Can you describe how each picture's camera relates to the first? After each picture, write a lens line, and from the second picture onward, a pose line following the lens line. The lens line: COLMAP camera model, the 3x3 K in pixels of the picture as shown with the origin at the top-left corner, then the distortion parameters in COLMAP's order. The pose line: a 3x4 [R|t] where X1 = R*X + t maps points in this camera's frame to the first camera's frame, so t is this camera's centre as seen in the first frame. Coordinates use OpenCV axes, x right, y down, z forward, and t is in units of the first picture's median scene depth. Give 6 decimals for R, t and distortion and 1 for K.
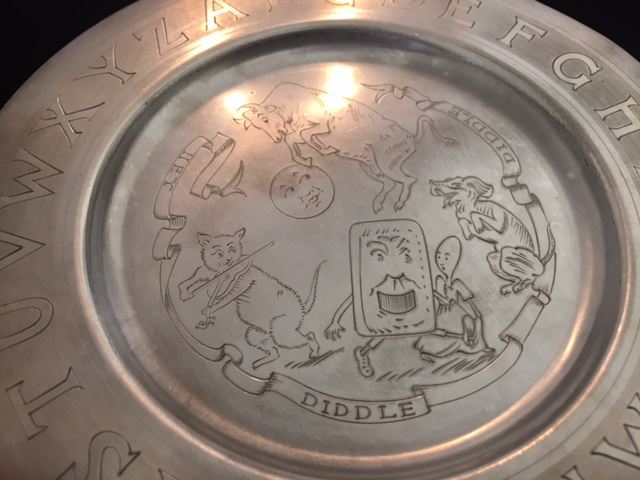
lens RADIAL K [[549.0, 0, 320.0], [0, 549.0, 240.0], [0, 0, 1]] dist [-0.000587, -0.005080]
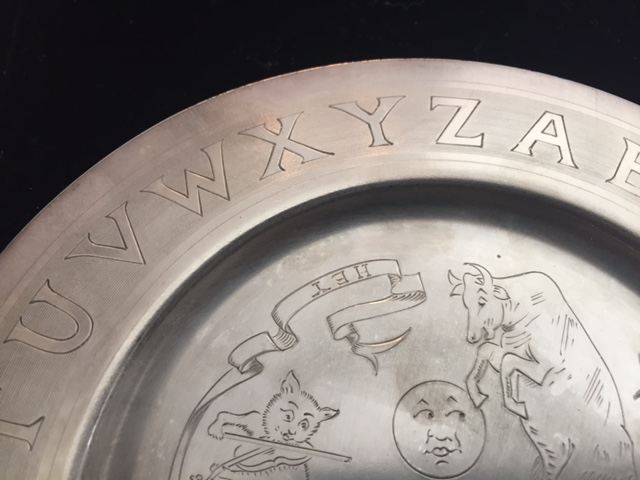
lens RADIAL K [[549.0, 0, 320.0], [0, 549.0, 240.0], [0, 0, 1]] dist [-0.000587, -0.005080]
pose [[0.664410, 0.669797, -0.331558, -0.060271], [-0.649051, 0.737062, 0.188341, -0.292221], [0.370529, 0.090062, 0.924444, 0.270927]]
